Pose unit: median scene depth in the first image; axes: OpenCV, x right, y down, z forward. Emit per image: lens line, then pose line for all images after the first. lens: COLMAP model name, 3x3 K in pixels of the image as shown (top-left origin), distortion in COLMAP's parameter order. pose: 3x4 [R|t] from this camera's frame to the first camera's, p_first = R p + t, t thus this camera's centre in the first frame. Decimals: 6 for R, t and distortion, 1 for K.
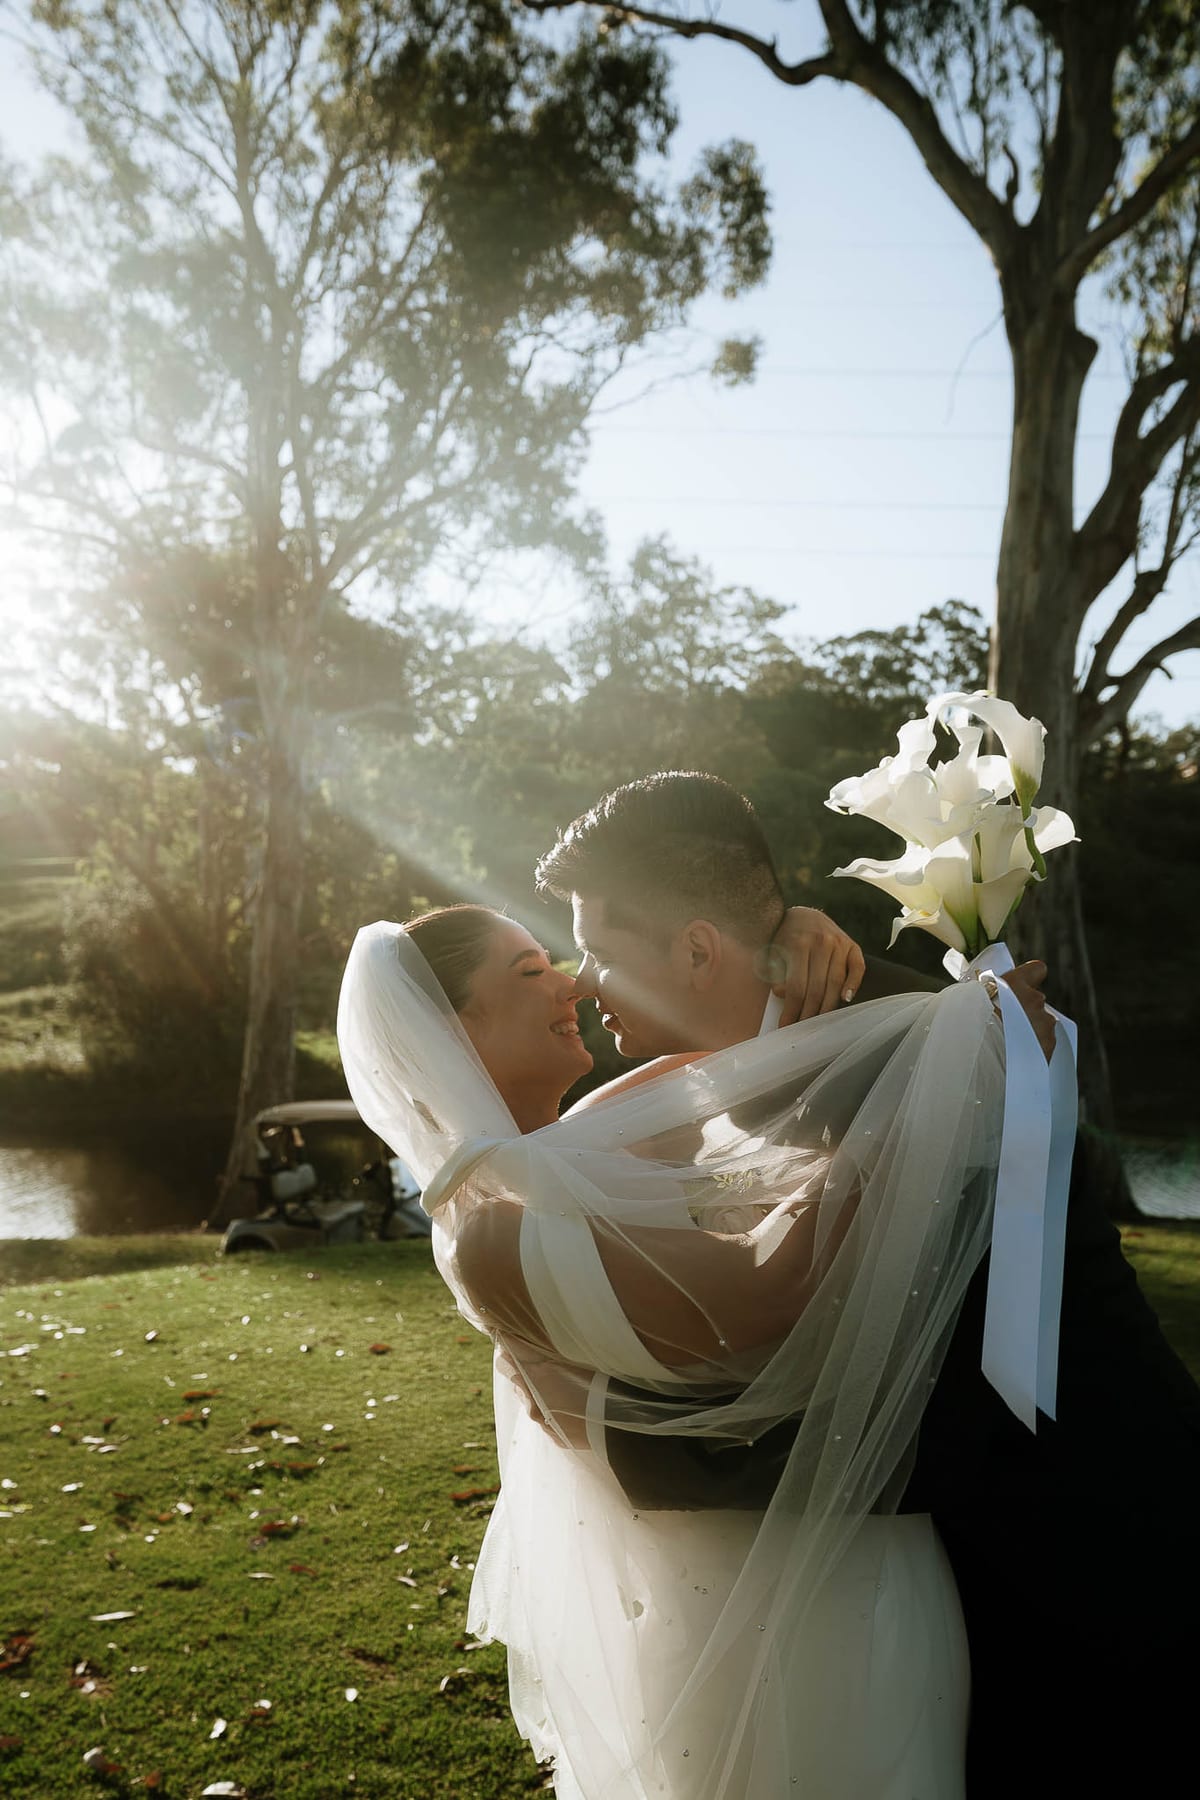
lens RADIAL K [[1699.5, 0, 627.1], [0, 1699.5, 881.3], [0, 0, 1]] dist [-0.063413, 0.242694]
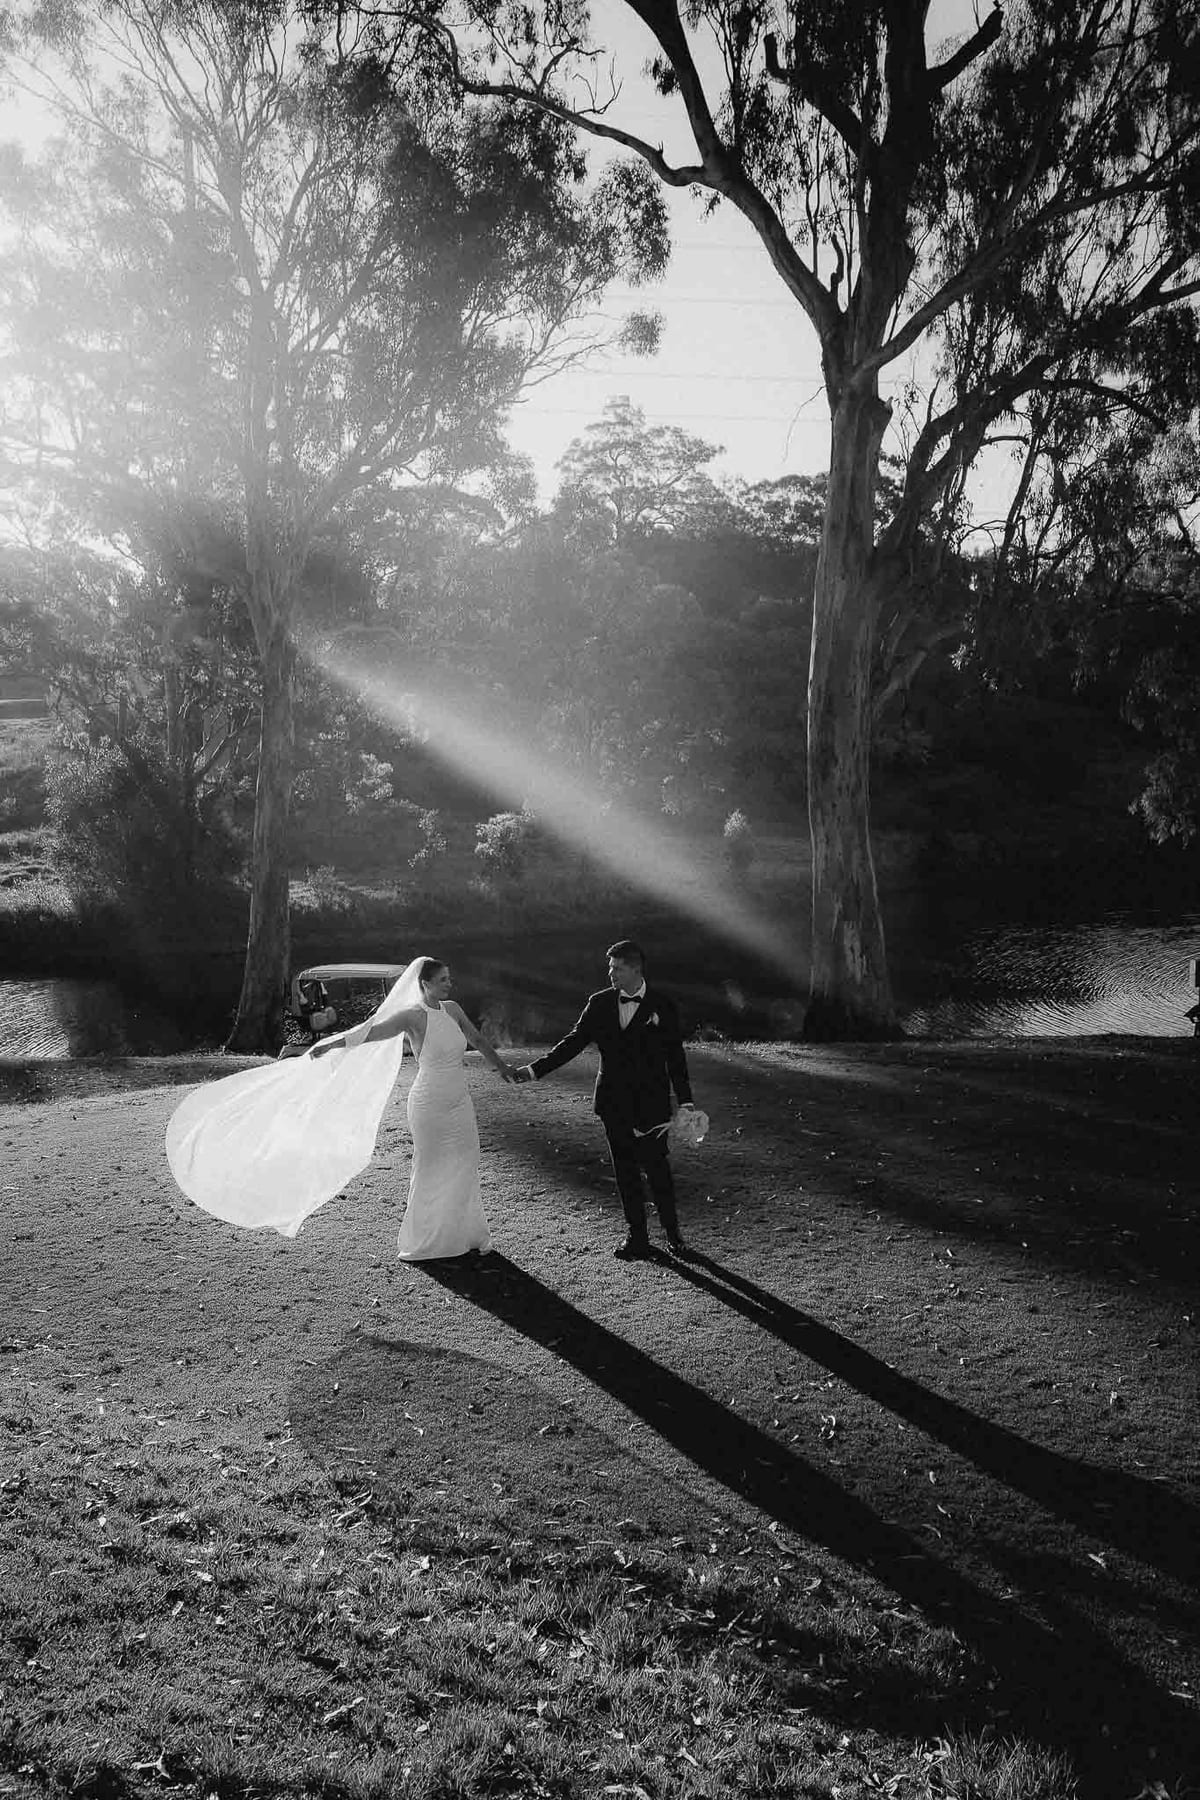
lens RADIAL K [[1781.8, 0, 600.0], [0, 1781.8, 900.0], [0, 0, 1]] dist [-0.033220, 0.088527]
pose [[0.999803, -0.004650, 0.019307, 0.005396], [0.002314, 0.992851, 0.119339, -0.035440], [-0.019724, -0.119270, 0.992666, -0.171627]]
